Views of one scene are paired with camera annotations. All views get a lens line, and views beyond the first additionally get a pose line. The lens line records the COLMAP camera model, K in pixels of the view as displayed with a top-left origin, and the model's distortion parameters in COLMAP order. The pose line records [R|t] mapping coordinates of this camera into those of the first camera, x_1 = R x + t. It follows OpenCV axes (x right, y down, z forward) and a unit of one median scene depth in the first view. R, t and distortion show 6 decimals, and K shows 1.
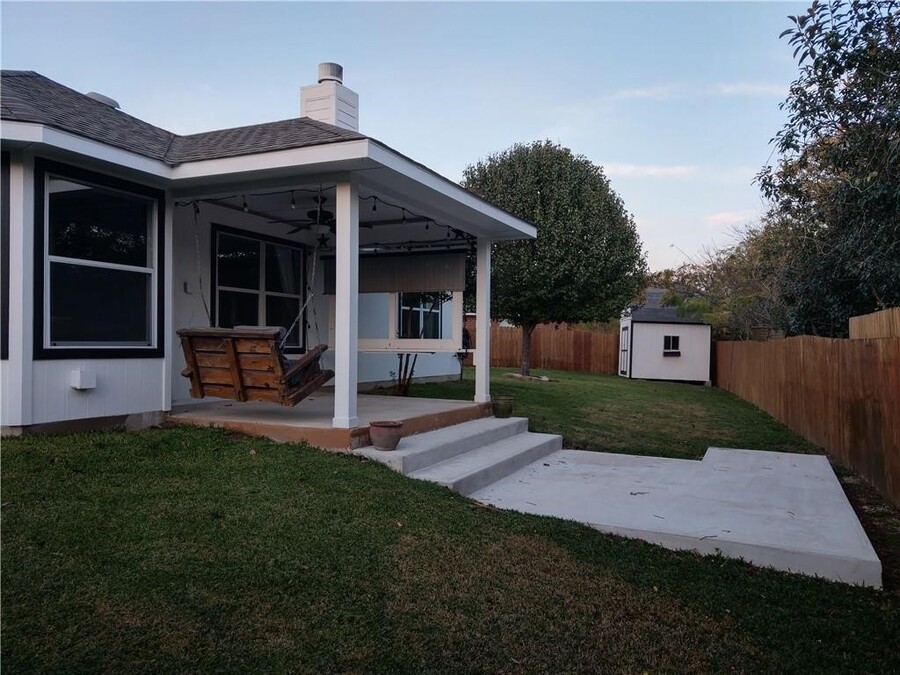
lens RADIAL K [[706.1, 0, 453.3], [0, 706.1, 341.6], [0, 0, 1]] dist [0.013735, 0.003159]
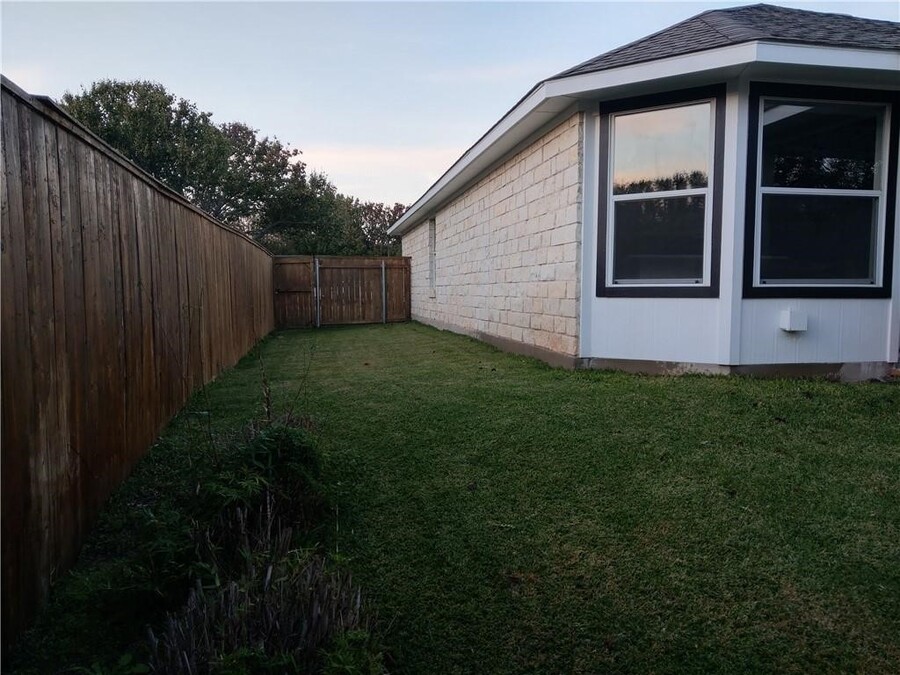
lens RADIAL K [[706.1, 0, 456.9], [0, 706.1, 344.3], [0, 0, 1]] dist [0.013735, 0.003159]
pose [[0.585675, 0.058006, -0.808468, -0.042594], [0.004684, 0.997177, 0.074939, 0.016067], [0.810532, -0.047677, 0.583750, 0.137624]]
